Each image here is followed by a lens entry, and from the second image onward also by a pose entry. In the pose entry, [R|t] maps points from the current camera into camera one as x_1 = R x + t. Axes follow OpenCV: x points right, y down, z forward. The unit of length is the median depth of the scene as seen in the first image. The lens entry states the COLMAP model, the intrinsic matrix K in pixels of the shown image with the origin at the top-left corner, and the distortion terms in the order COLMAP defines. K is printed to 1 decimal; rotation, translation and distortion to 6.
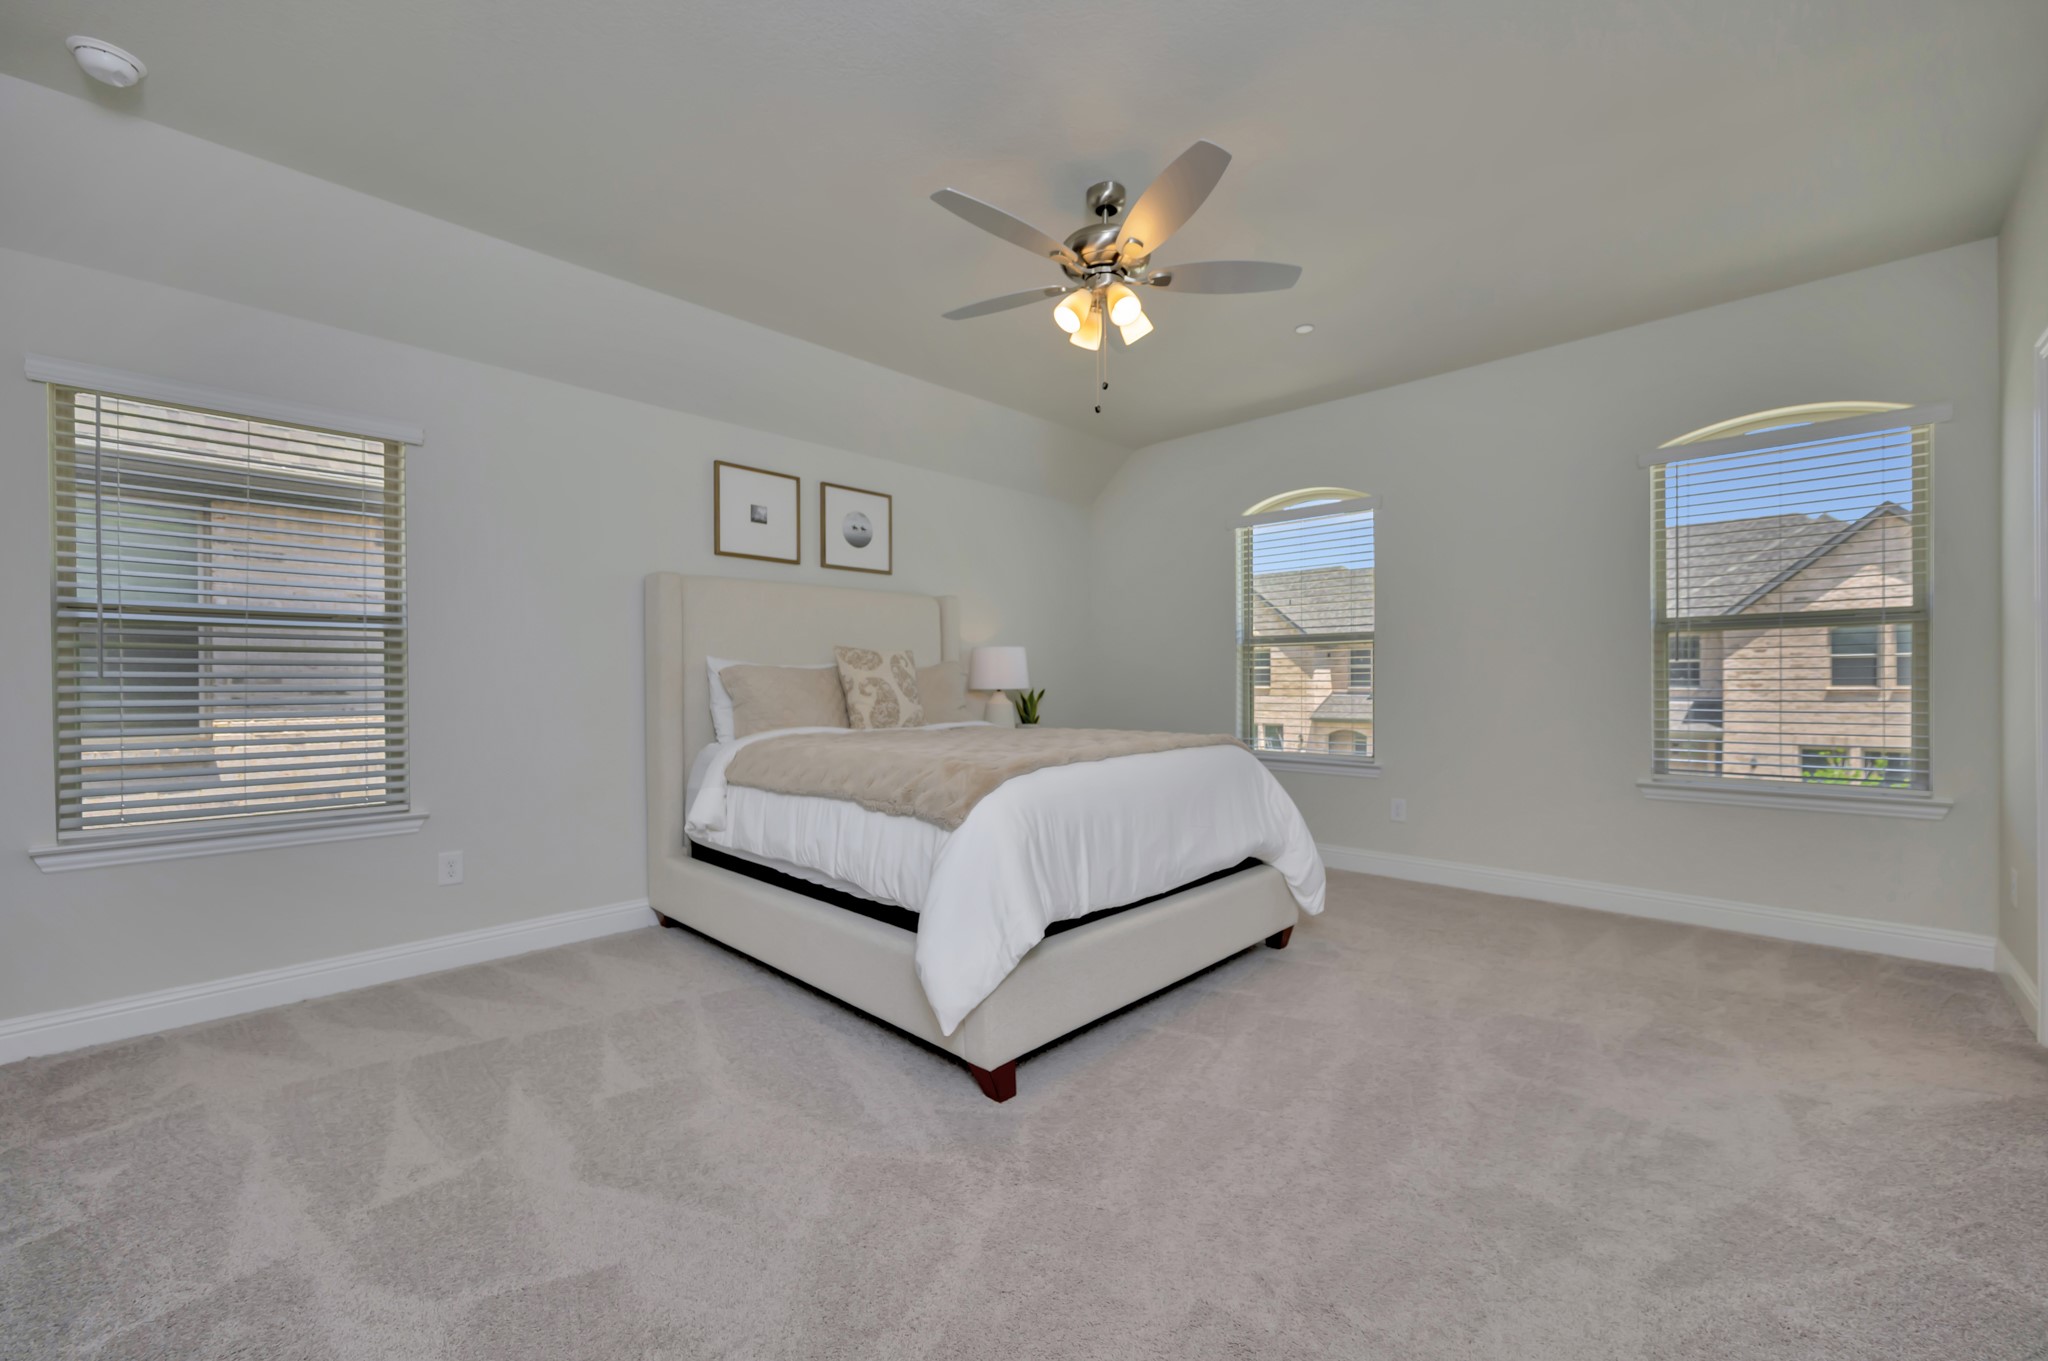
lens RADIAL K [[804.7, 0, 1017.8], [0, 804.7, 681.6], [0, 0, 1]] dist [-0.000635, -0.000107]
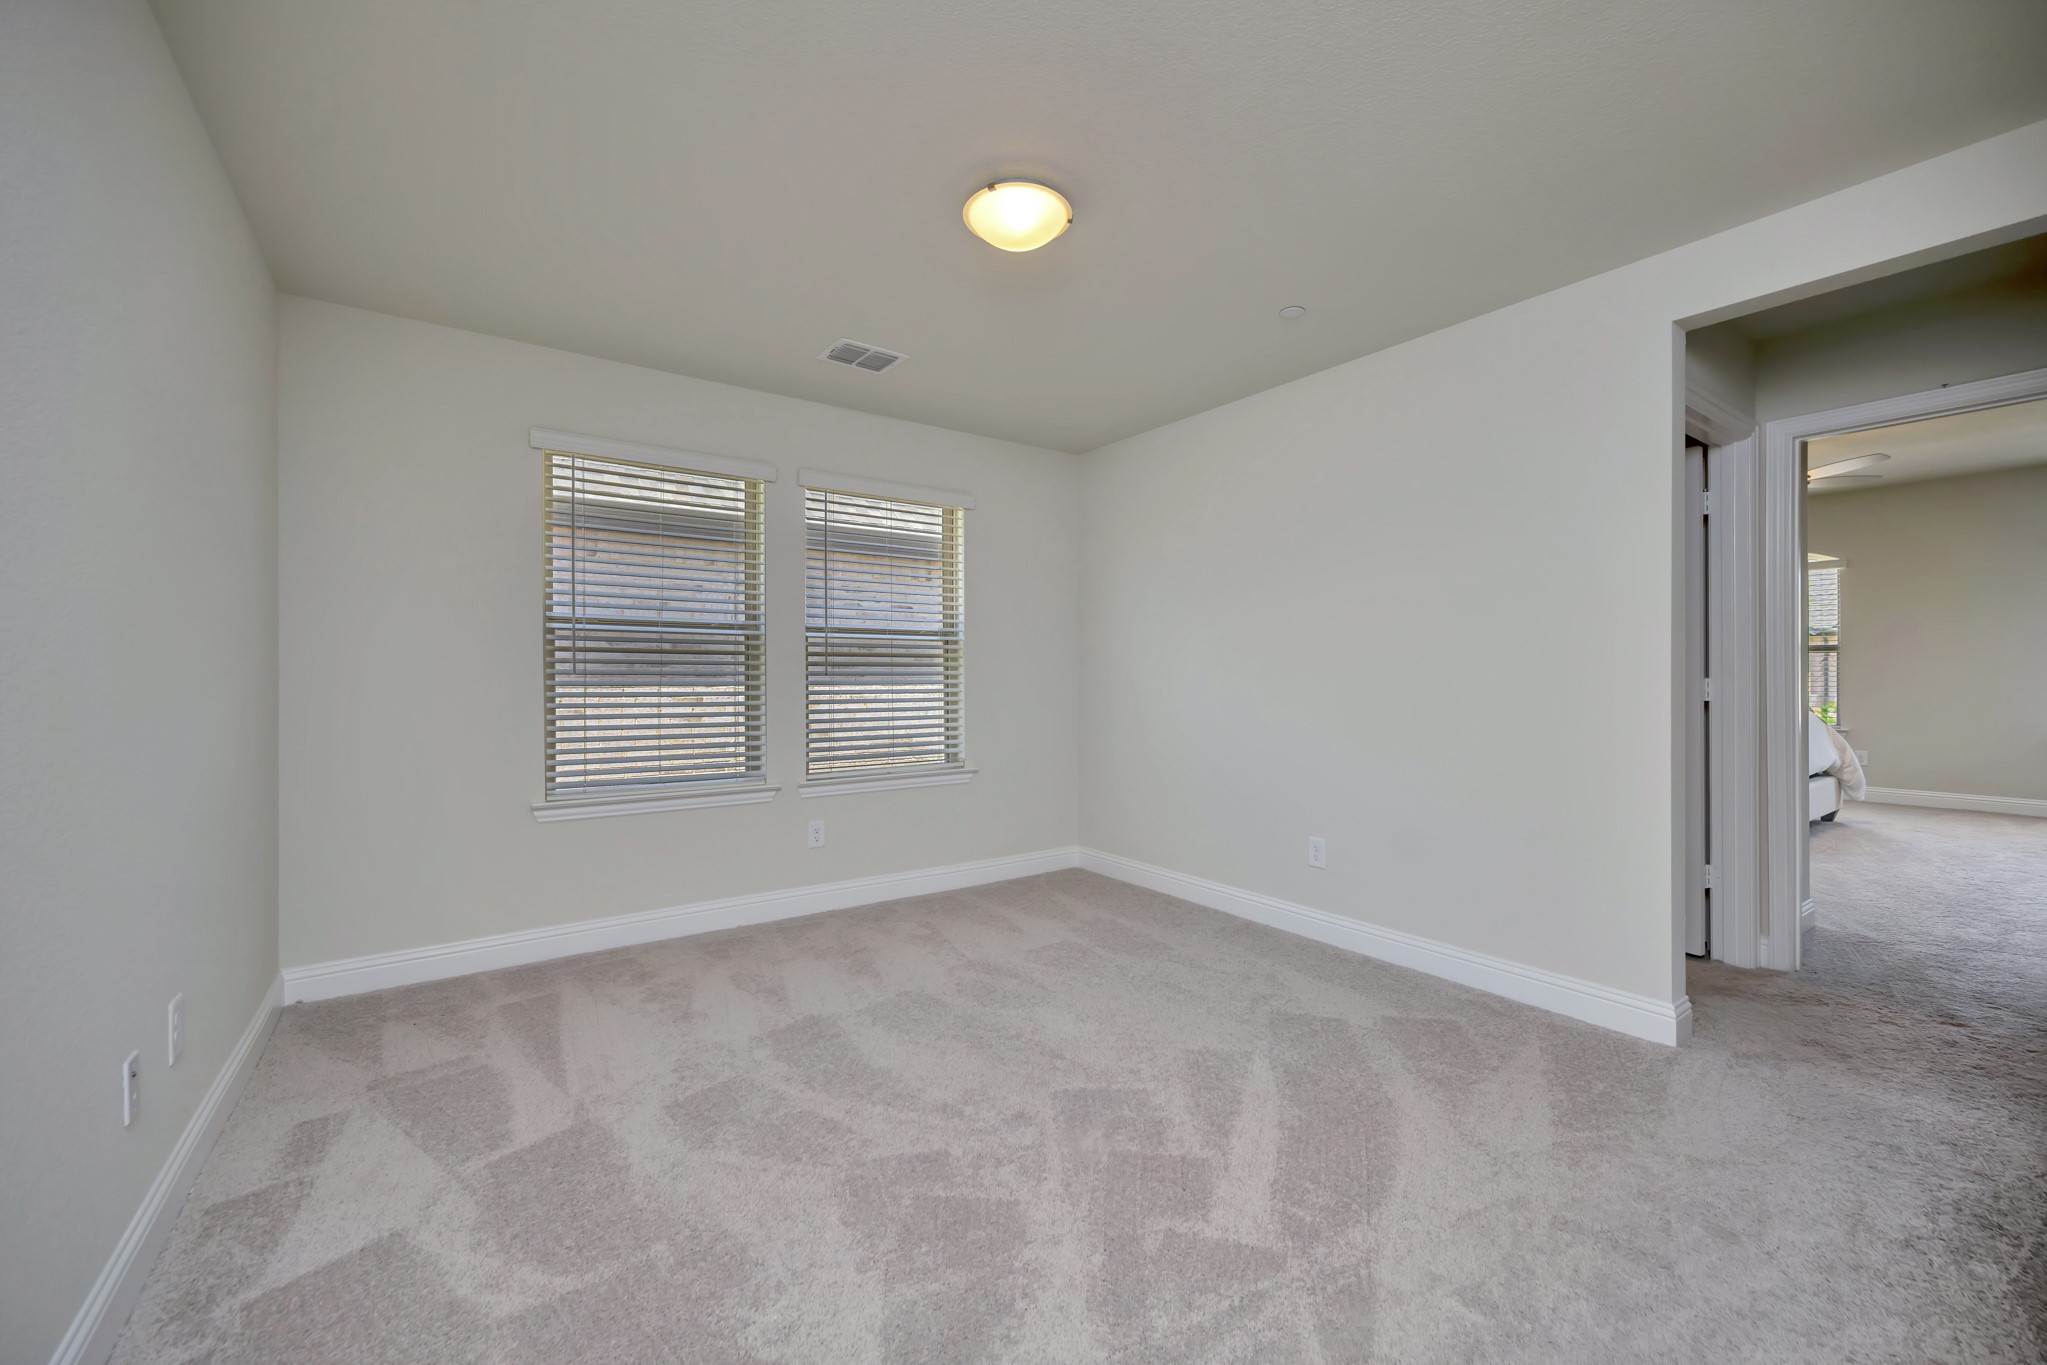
lens RADIAL K [[818.5, 0, 1033.6], [0, 818.5, 689.9], [0, 0, 1]] dist [-0.004212, 0.000088]
pose [[0.986487, 0.003666, -0.163800, -0.282594], [-0.001336, 0.999896, 0.014329, 0.000398], [0.163836, -0.013916, 0.986389, -0.274440]]
